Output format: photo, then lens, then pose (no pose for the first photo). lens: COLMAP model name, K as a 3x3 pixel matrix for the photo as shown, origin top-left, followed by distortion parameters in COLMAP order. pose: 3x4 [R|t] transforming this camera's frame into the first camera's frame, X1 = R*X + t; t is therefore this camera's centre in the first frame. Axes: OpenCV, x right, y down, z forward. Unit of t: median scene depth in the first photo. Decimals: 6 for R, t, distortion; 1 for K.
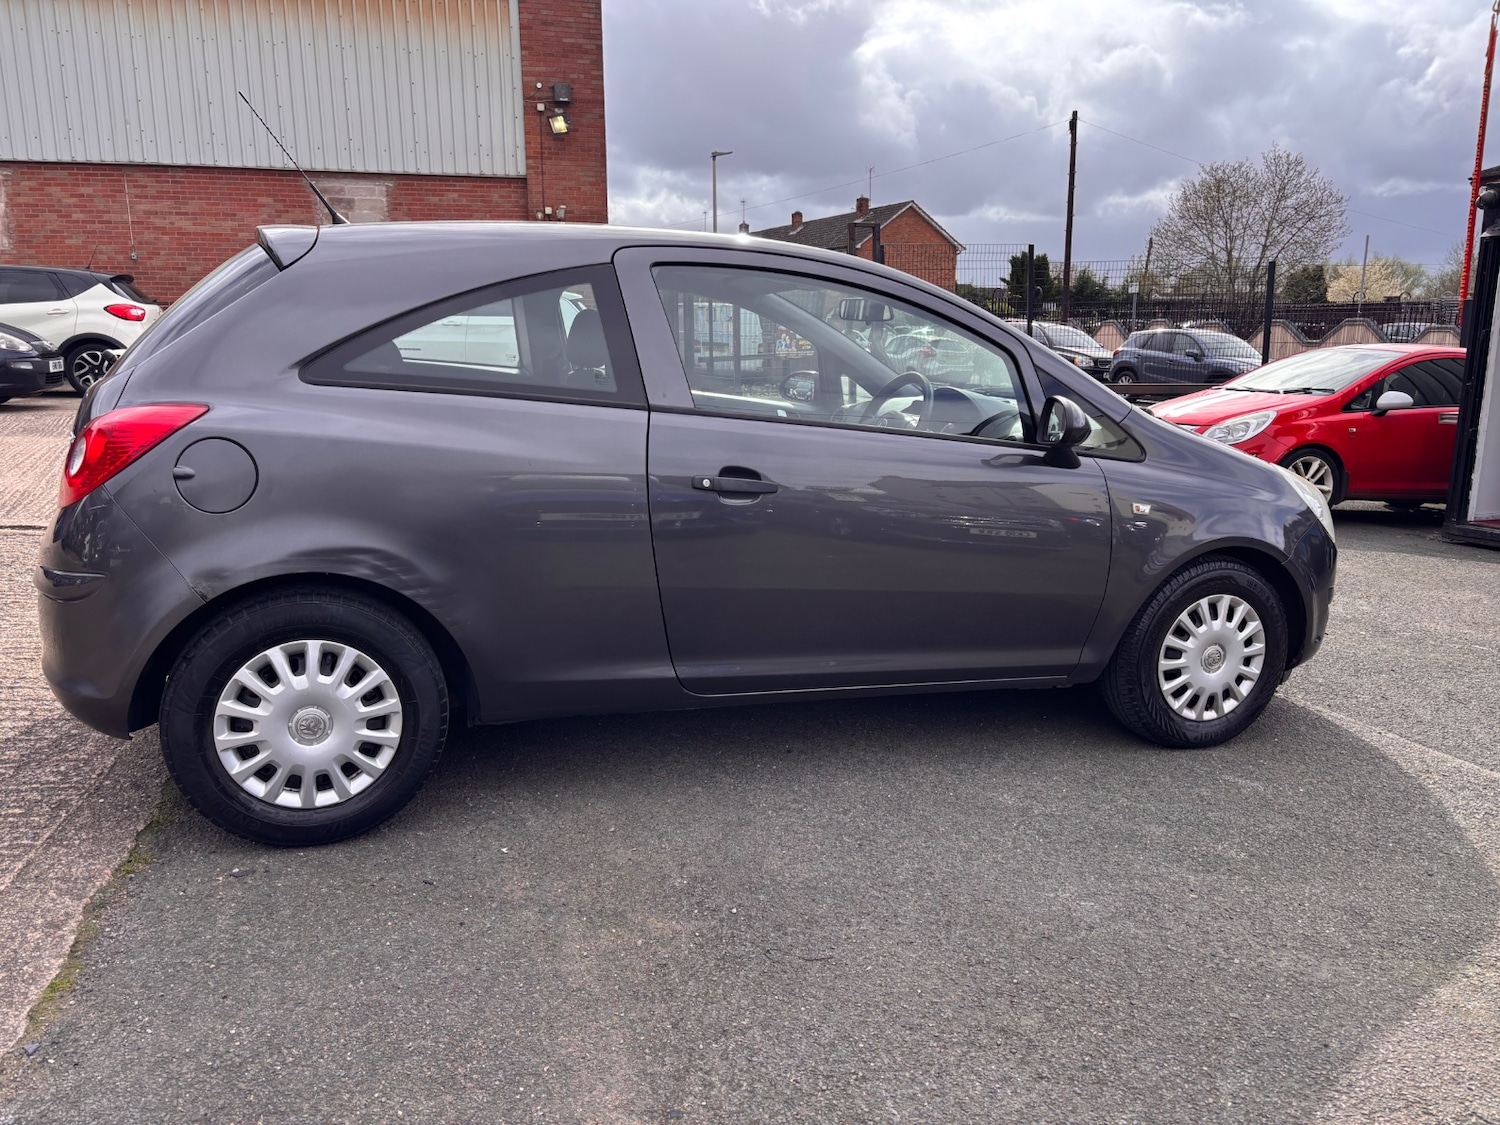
lens RADIAL K [[1137.8, 0, 754.8], [0, 1137.8, 559.2], [0, 0, 1]] dist [0.053489, -0.058247]
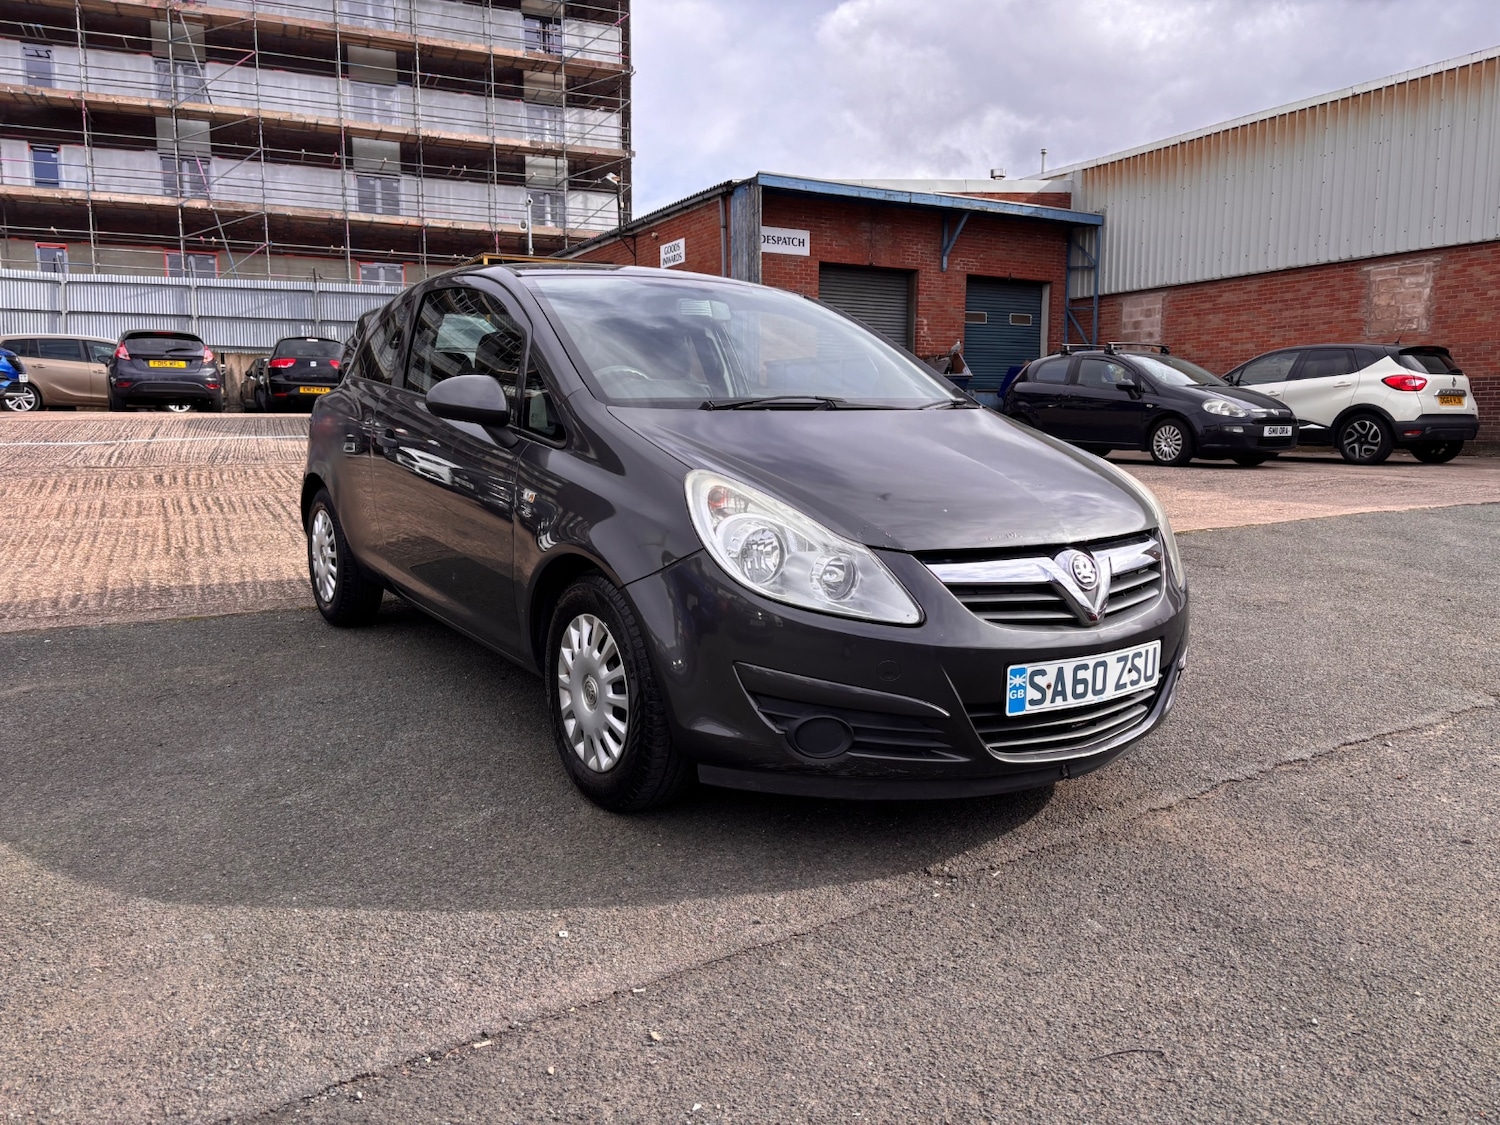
lens RADIAL K [[1142.5, 0, 765.8], [0, 1142.5, 559.9], [0, 0, 1]] dist [0.055644, -0.060843]
pose [[0.256549, 0.115404, -0.959617, 0.238363], [-0.193293, 0.978915, 0.066049, -0.016861], [0.947006, 0.168542, 0.273447, 0.172715]]
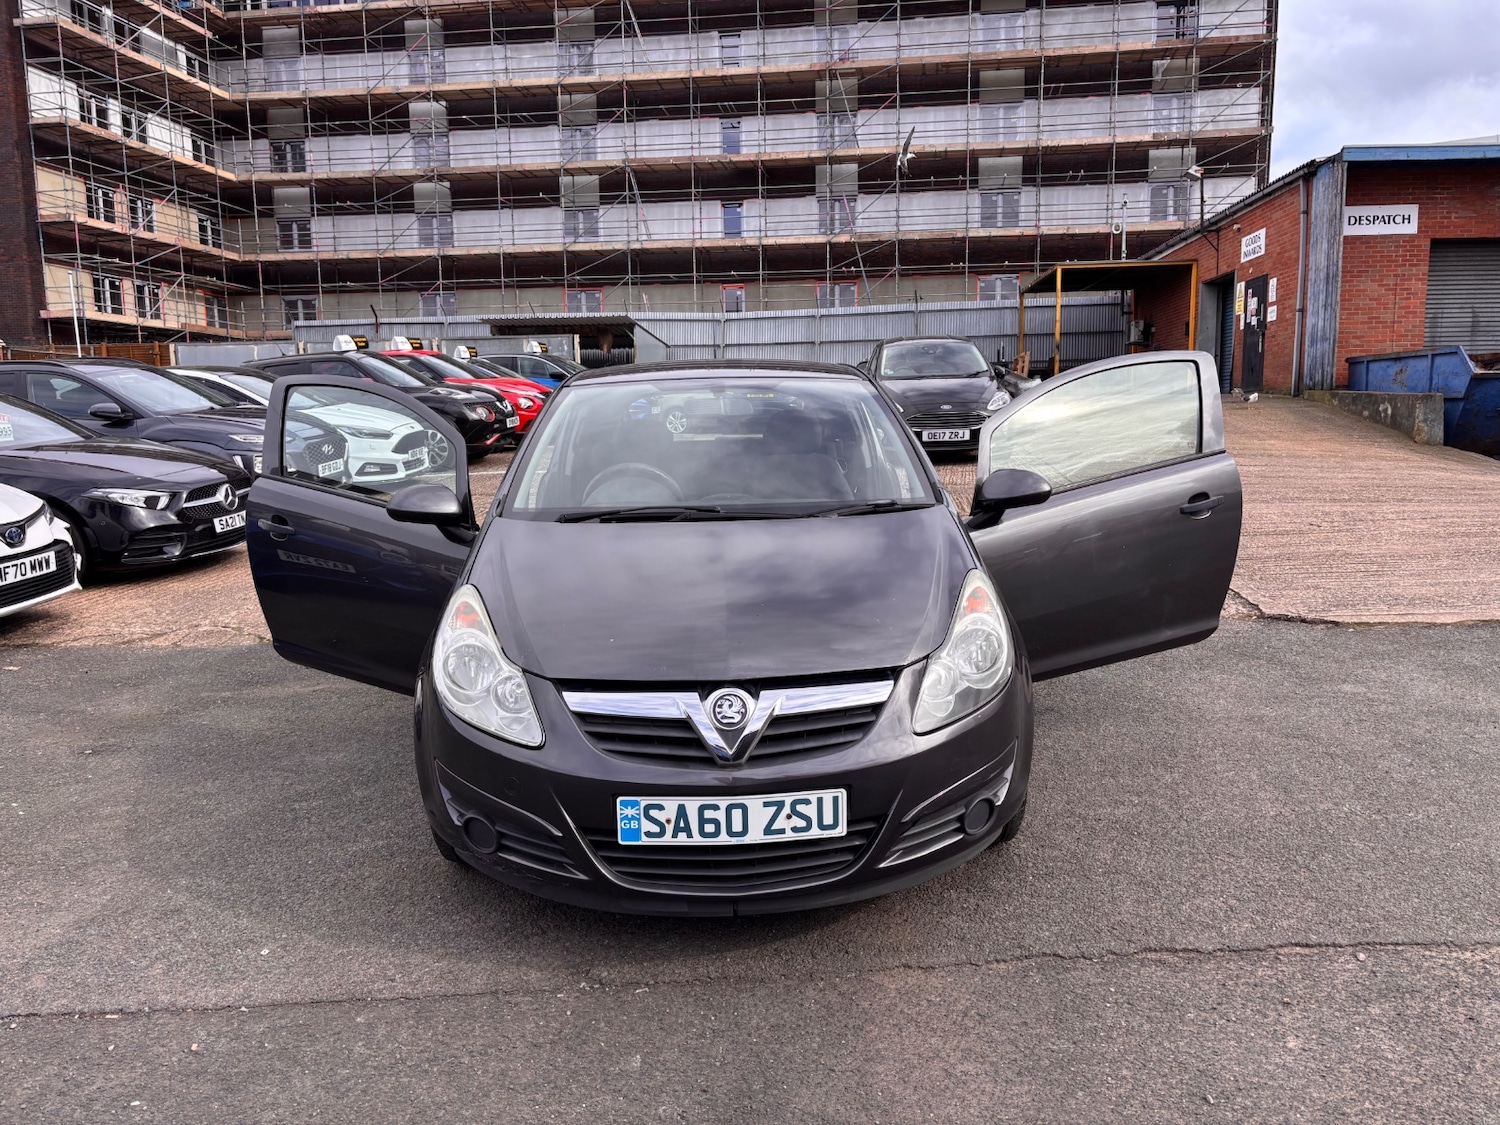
lens RADIAL K [[1137.8, 0, 754.8], [0, 1137.8, 559.2], [0, 0, 1]] dist [0.053489, -0.058247]
pose [[-0.303336, 0.117584, -0.945601, 0.242937], [-0.173405, 0.968976, 0.176116, -0.057962], [0.936973, 0.217394, -0.273536, 0.287981]]
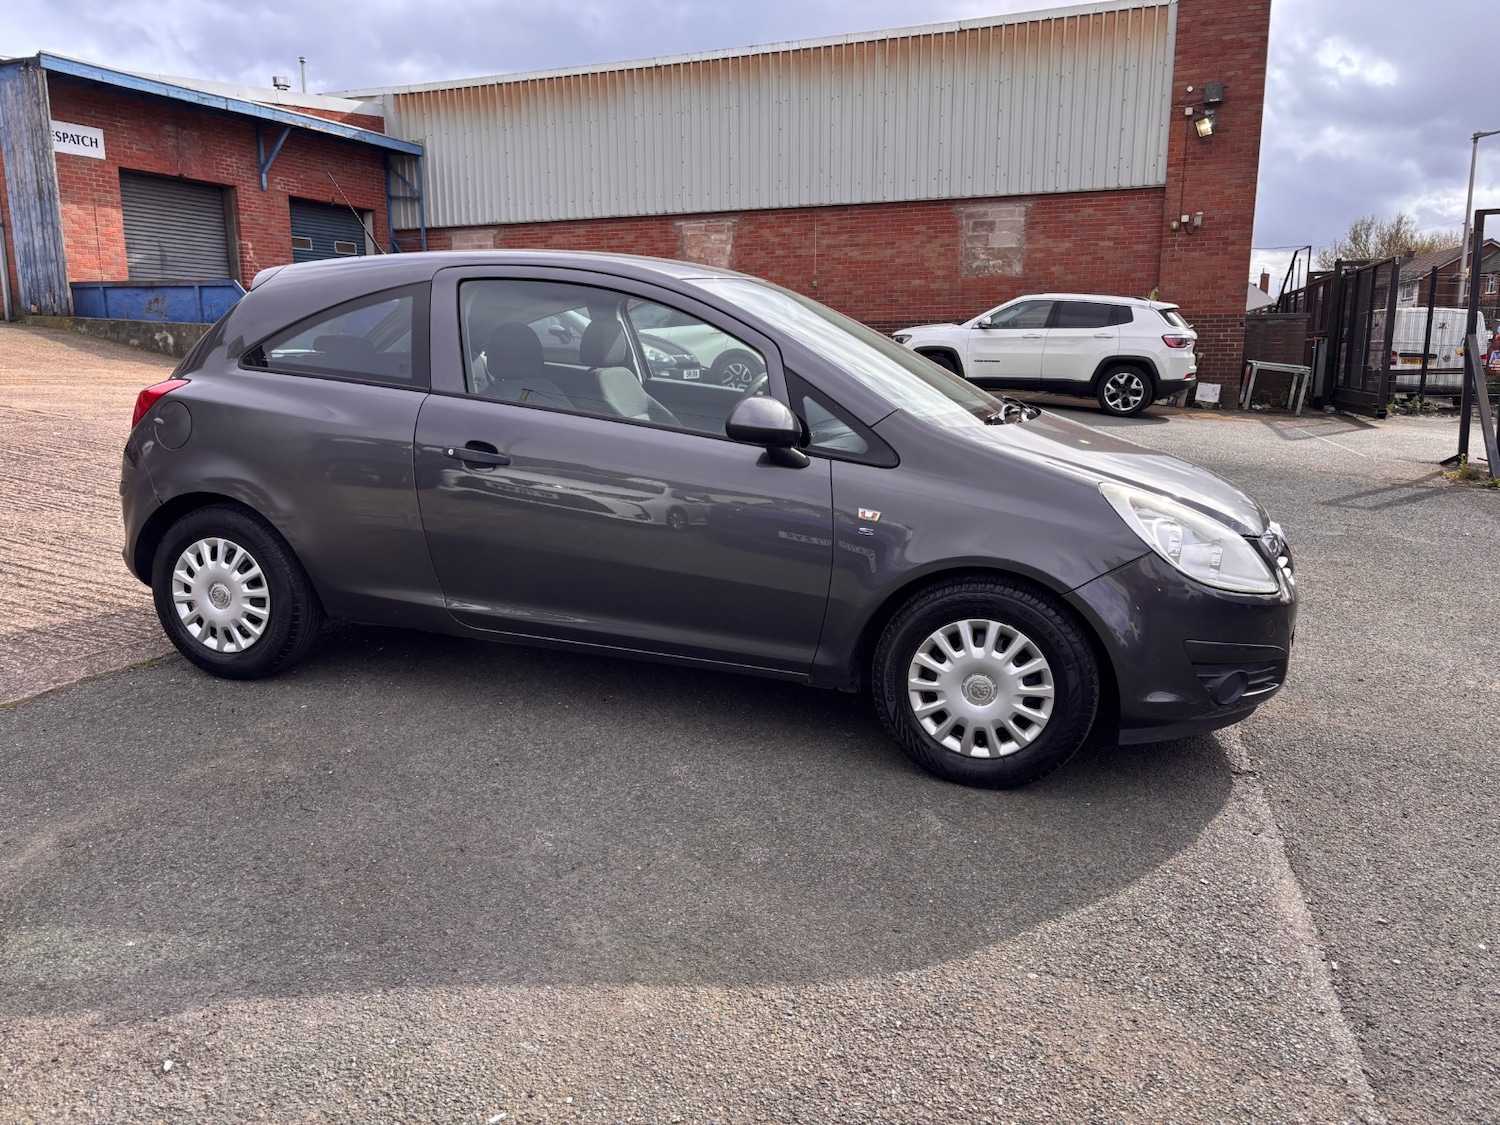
lens RADIAL K [[1137.8, 0, 754.8], [0, 1137.8, 559.2], [0, 0, 1]] dist [0.053489, -0.058247]
pose [[0.792779, 0.111548, -0.599215, 0.155507], [-0.119490, 0.992477, 0.026668, -0.003767], [0.597682, 0.050458, 0.800144, 0.031649]]
